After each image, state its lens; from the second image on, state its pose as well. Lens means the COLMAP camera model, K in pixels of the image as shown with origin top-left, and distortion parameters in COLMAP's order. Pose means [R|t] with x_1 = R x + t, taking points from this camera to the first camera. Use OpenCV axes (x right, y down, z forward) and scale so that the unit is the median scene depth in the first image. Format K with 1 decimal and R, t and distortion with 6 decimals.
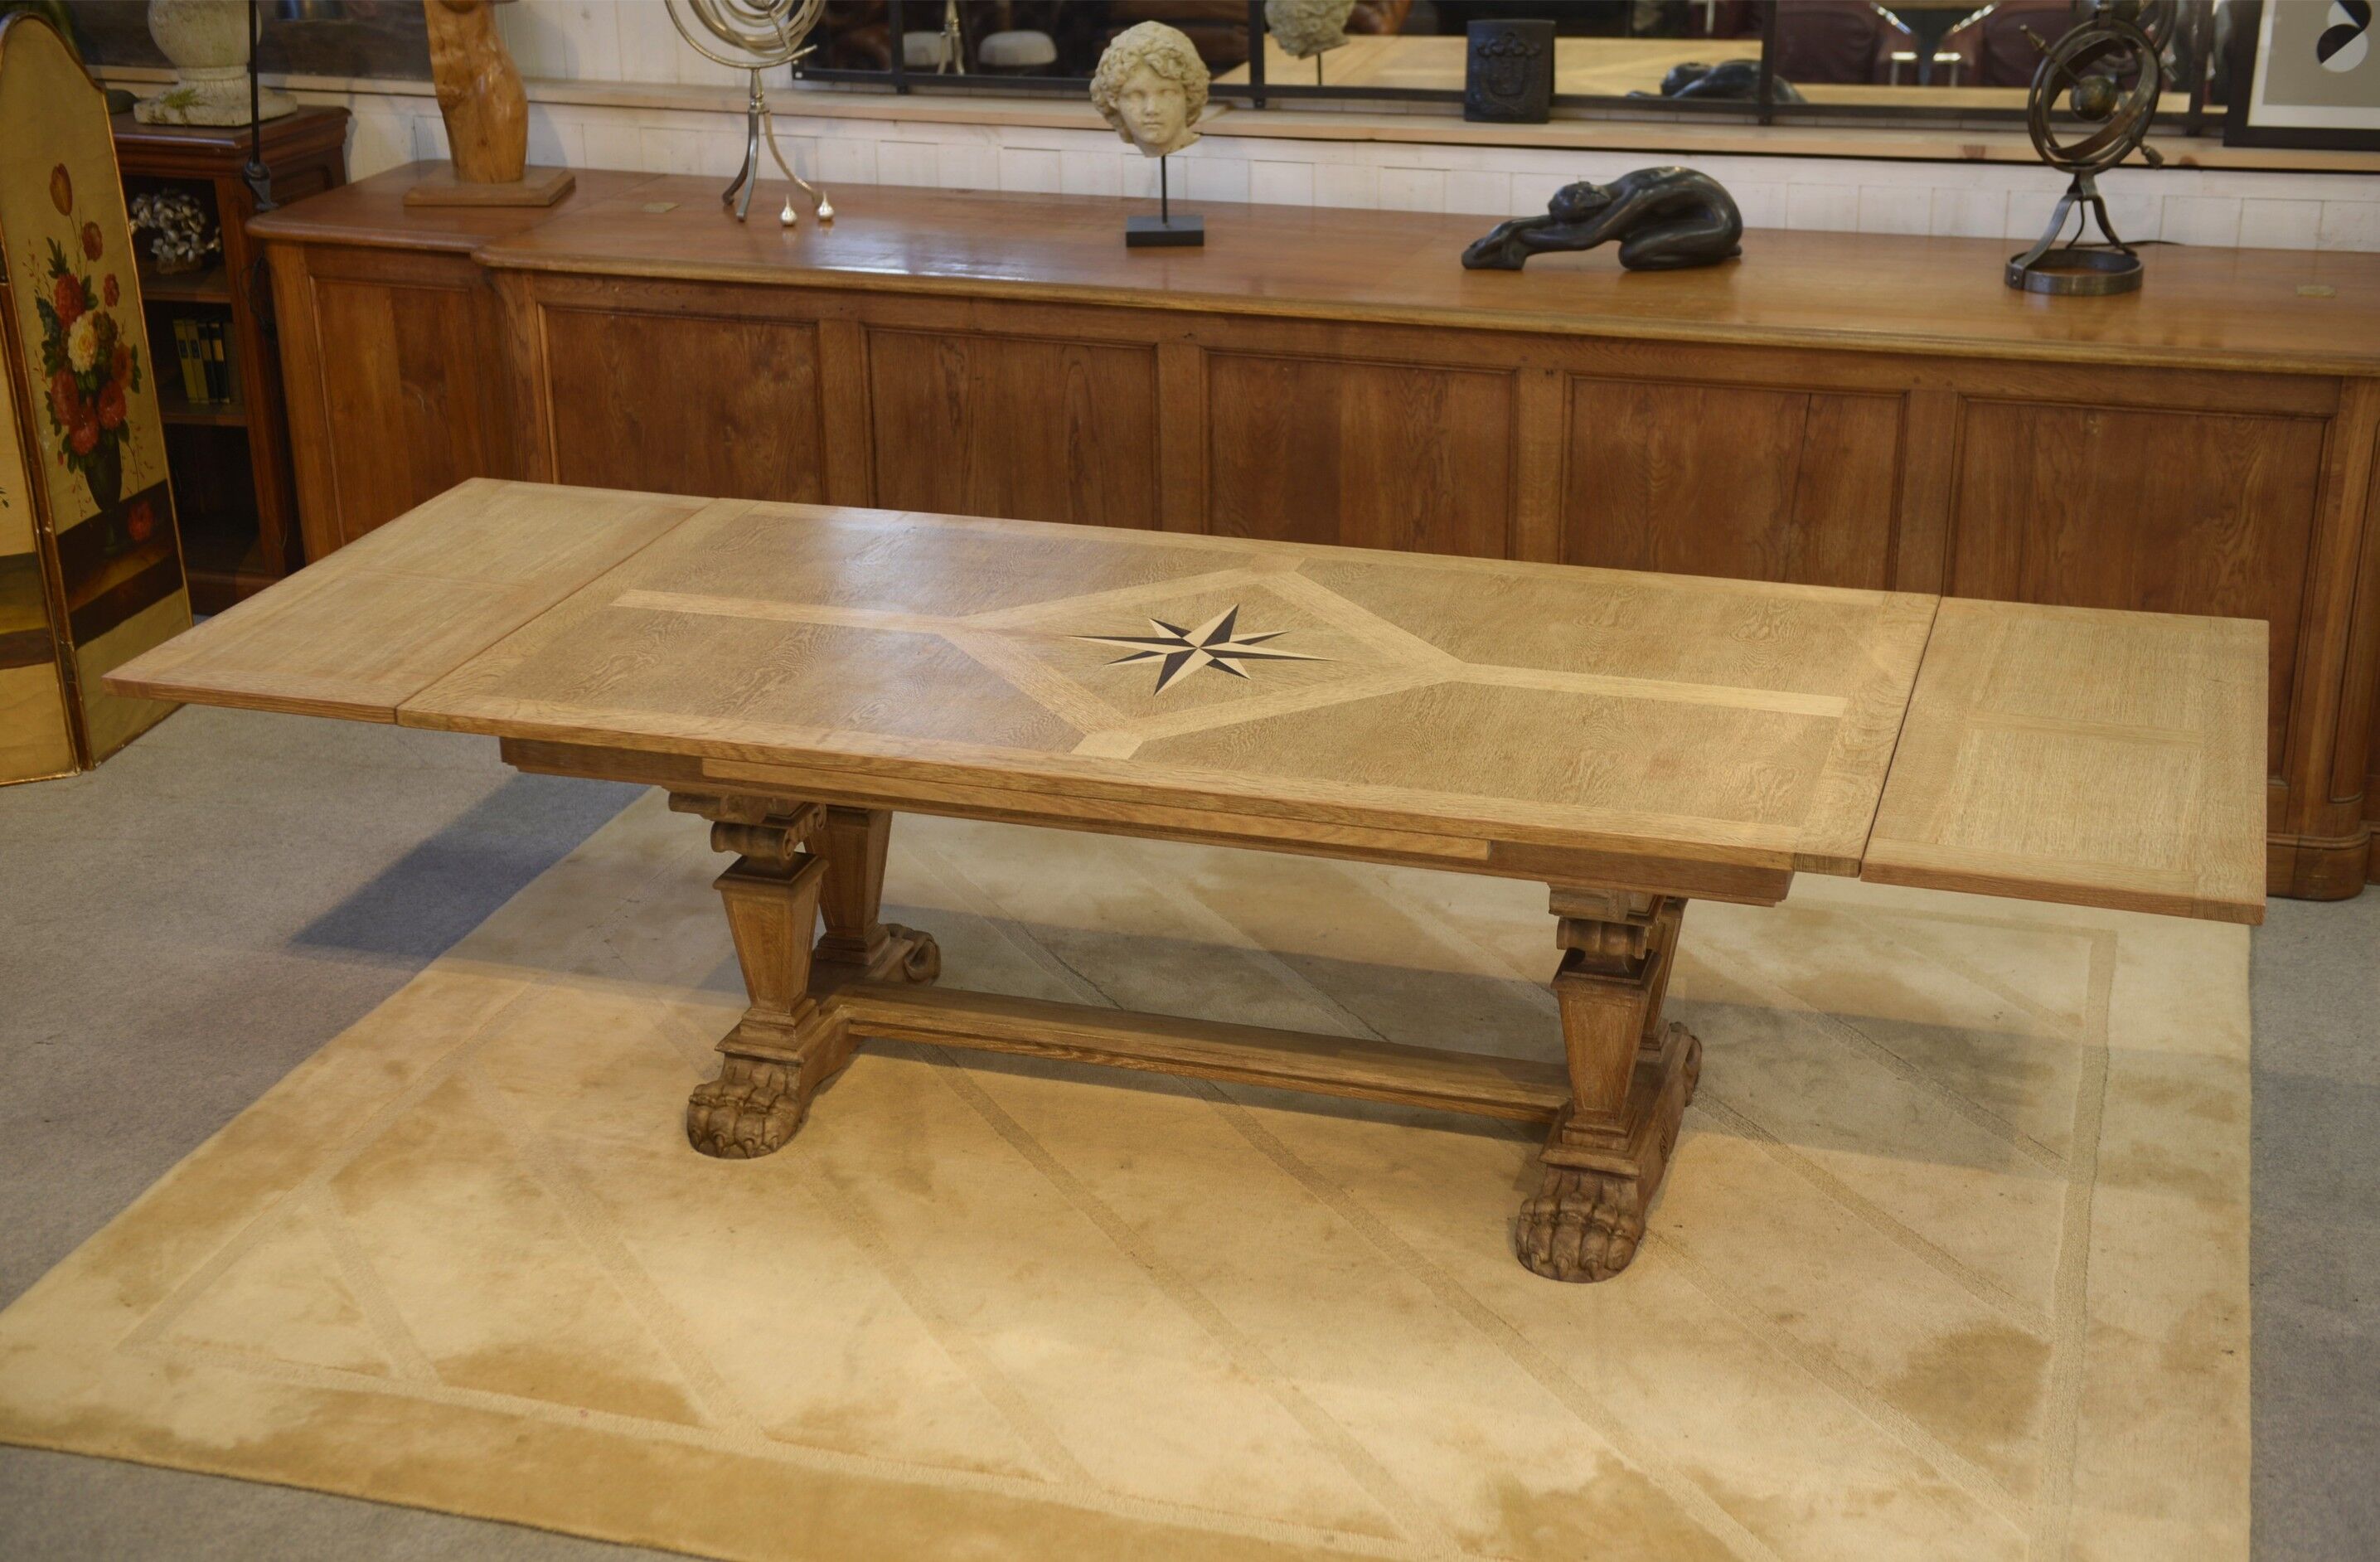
lens RADIAL K [[3317.5, 0, 1163.2], [0, 3317.5, 822.8], [0, 0, 1]] dist [0.131990, 0.000000]
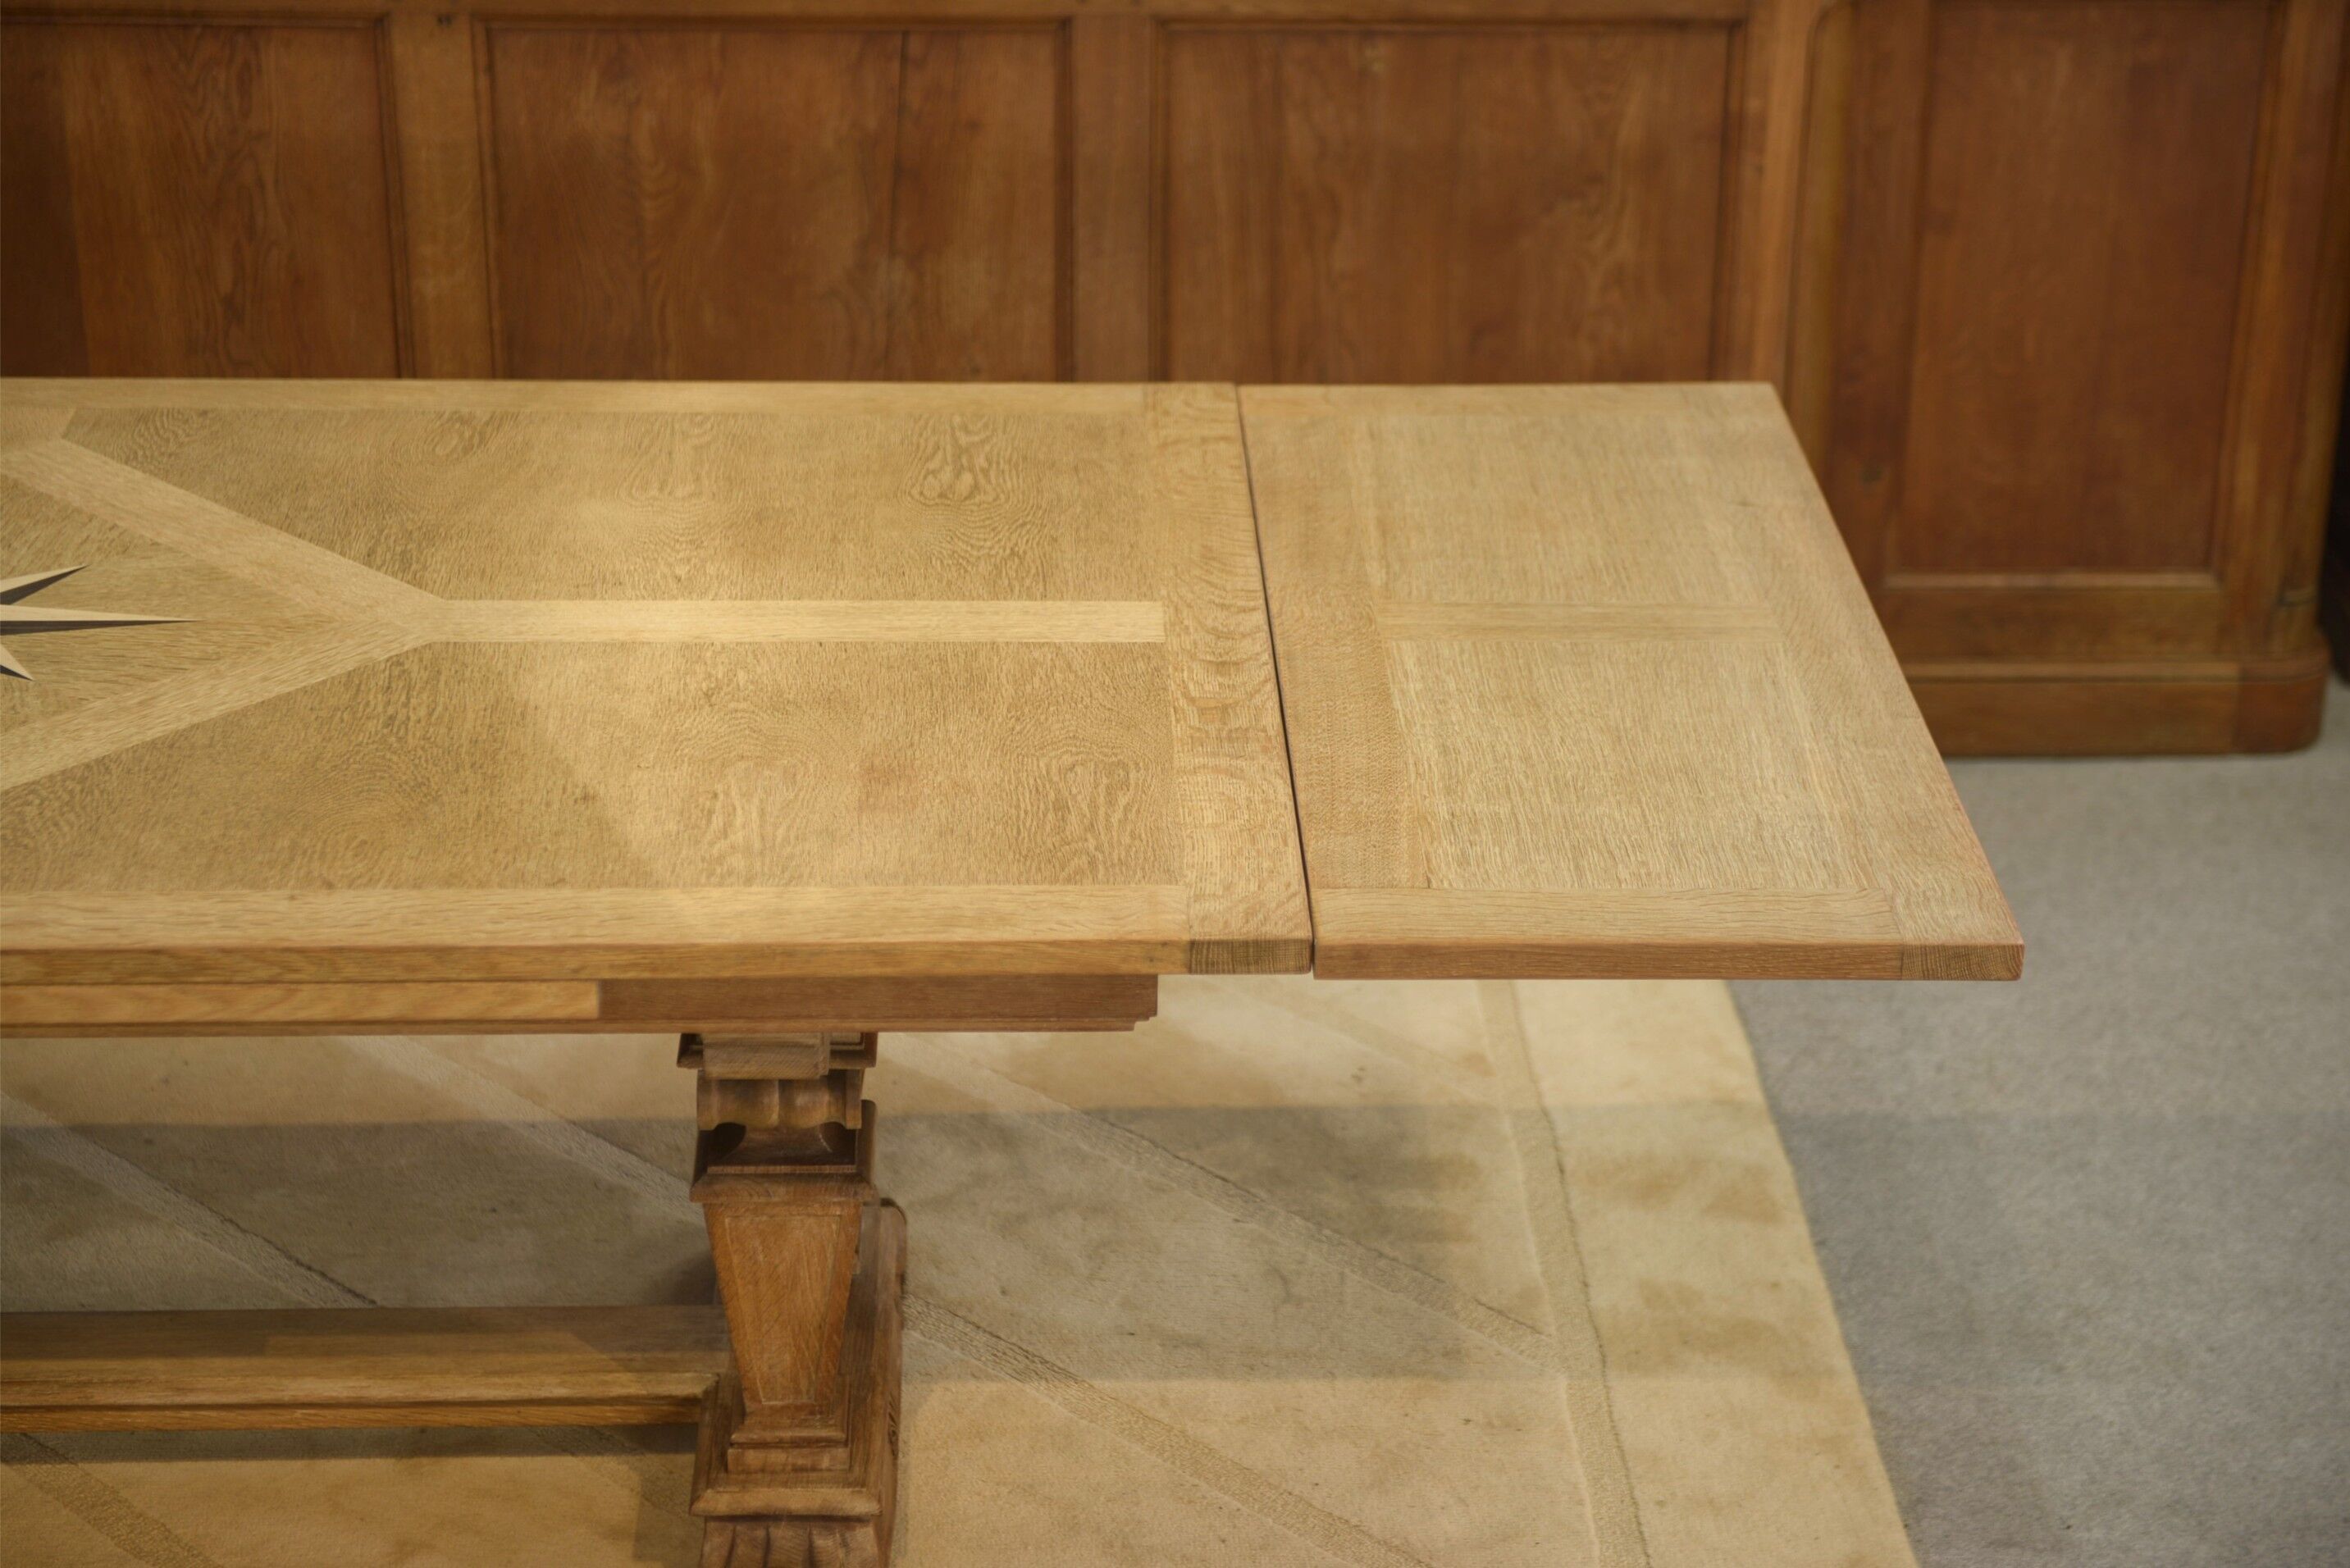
lens RADIAL K [[4635.8, 0, 1193.0], [0, 4635.8, 780.4], [0, 0, 1]] dist [0.110557, 0.000000]
pose [[0.943233, -0.117317, 0.310723, -0.024681], [0.104054, 0.992821, 0.058984, -0.042572], [-0.315412, -0.023304, 0.948669, 0.220964]]
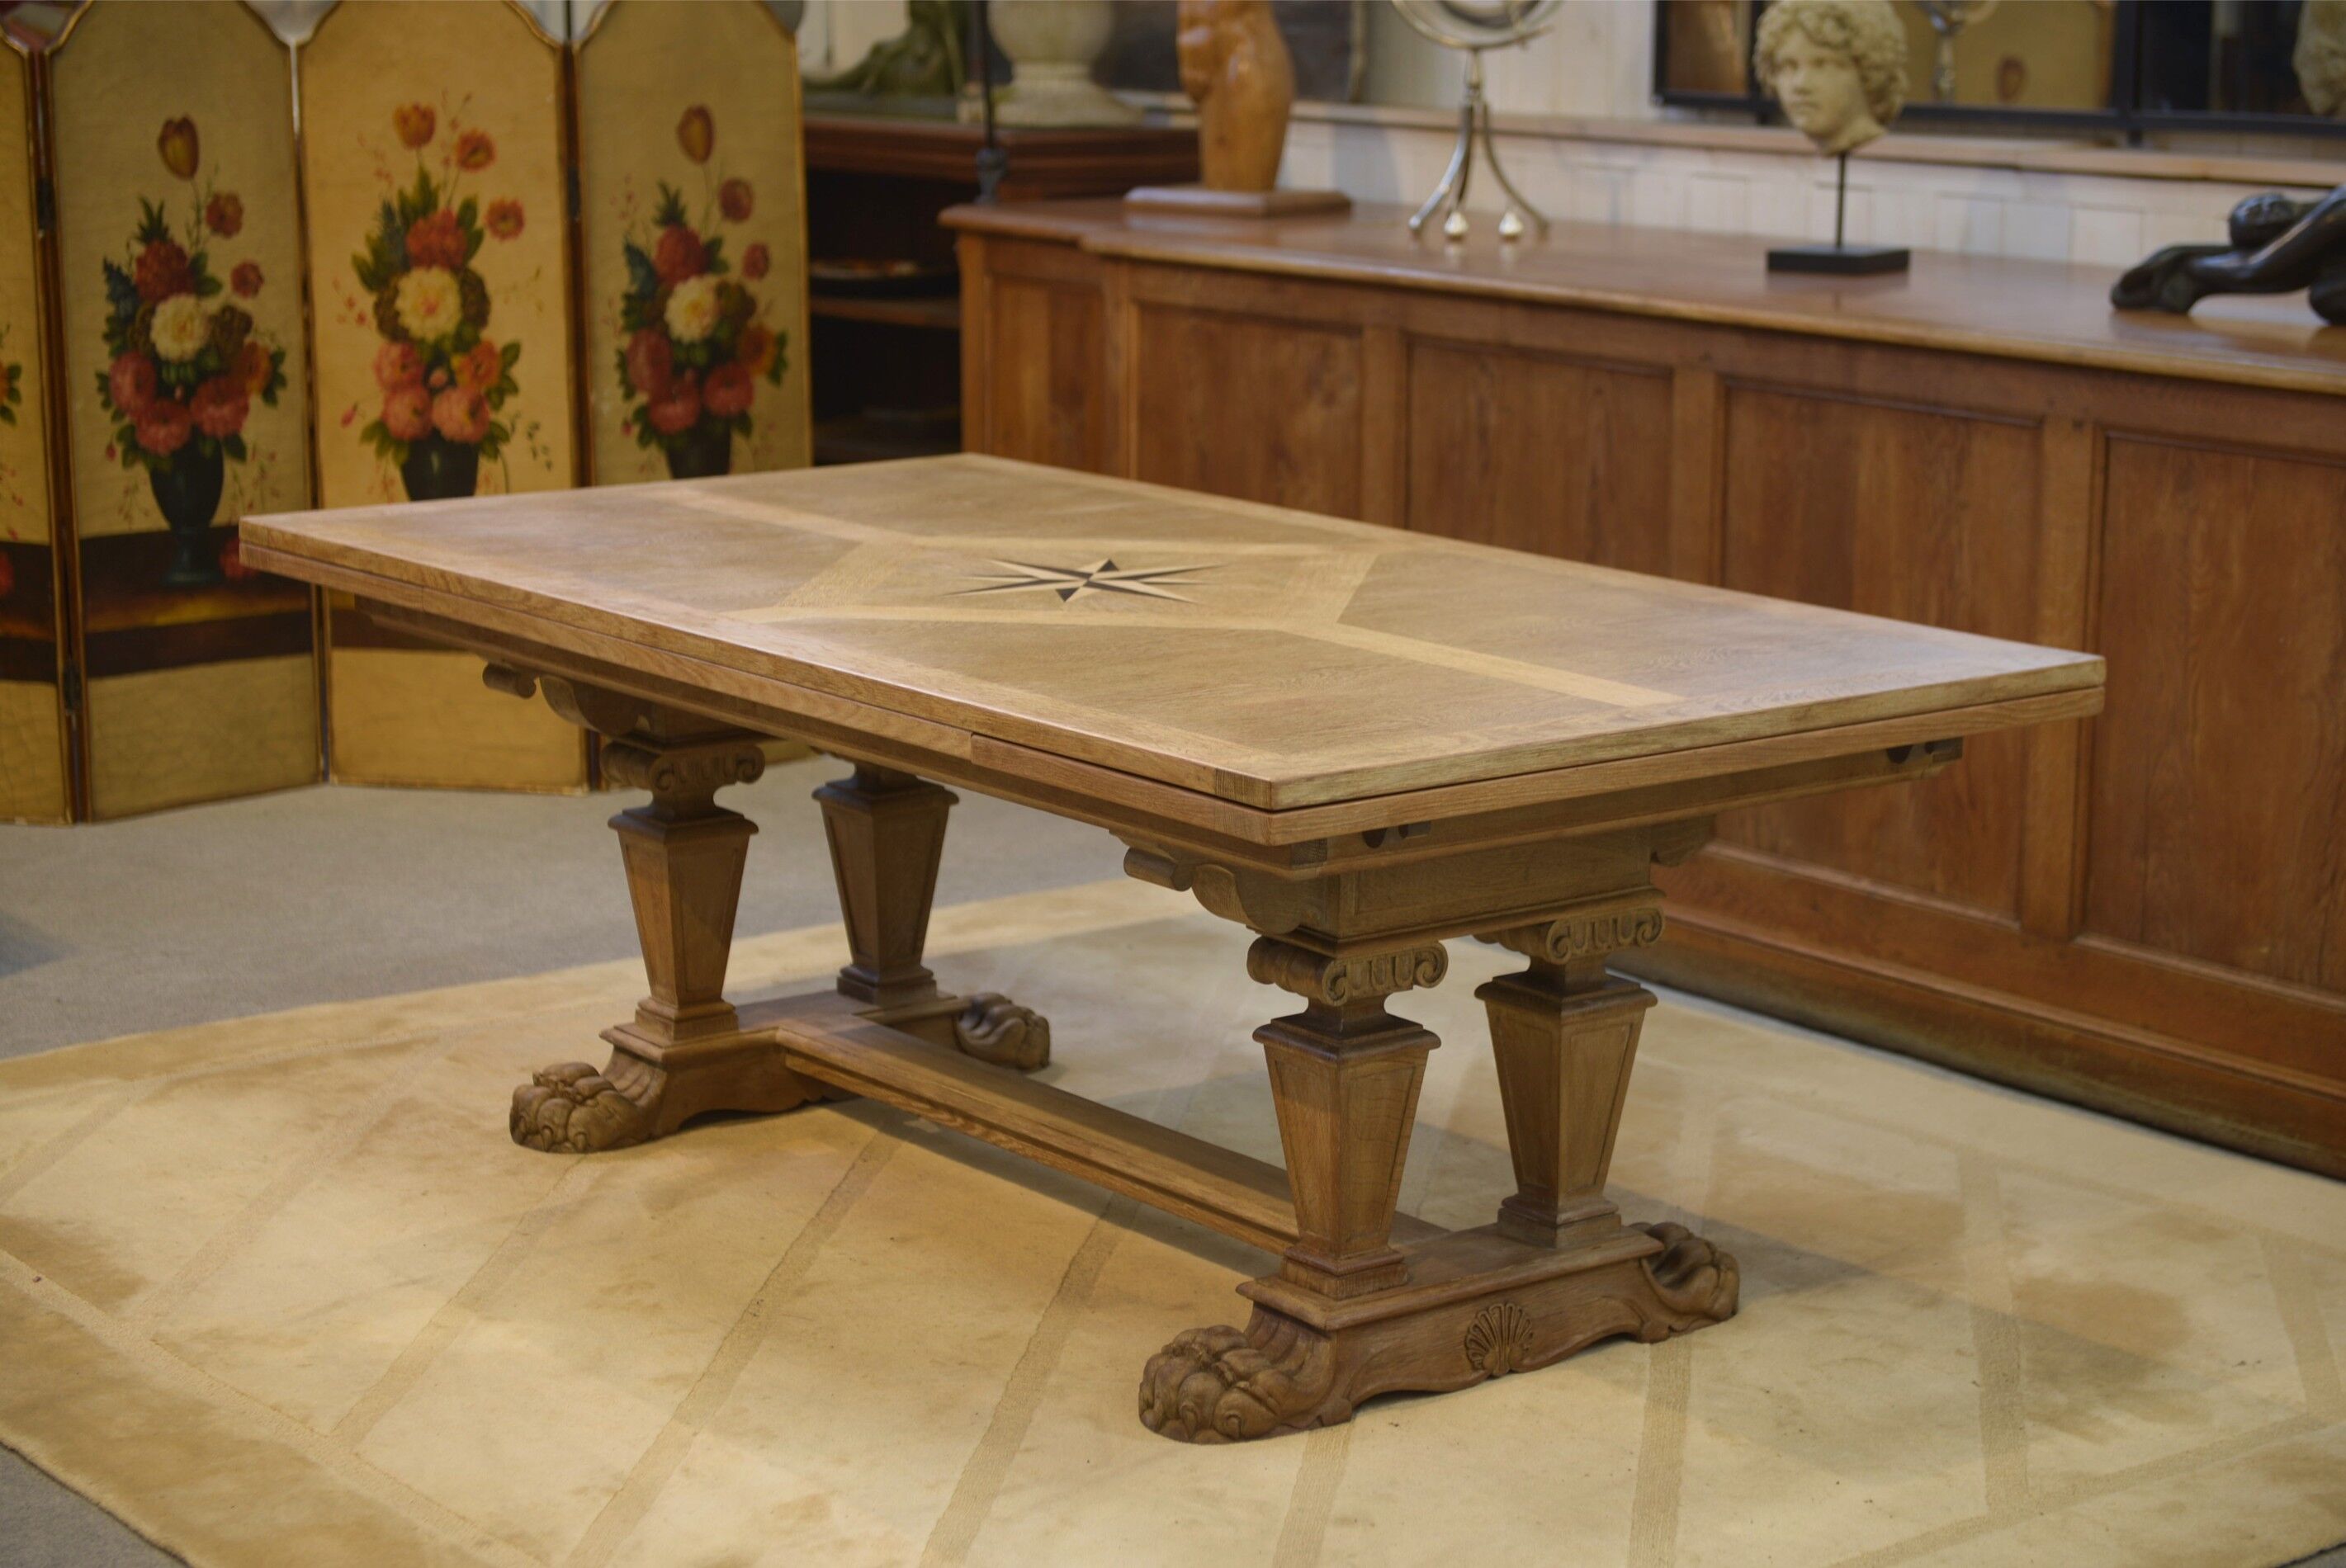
lens RADIAL K [[4627.8, 0, 1179.5], [0, 4627.8, 828.1], [0, 0, 1]] dist [0.110557, 0.000000]
pose [[0.813146, 0.134312, -0.566352, 0.541206], [-0.229308, 0.968244, -0.099610, 0.088521], [0.534988, 0.210866, 0.818122, 0.129125]]
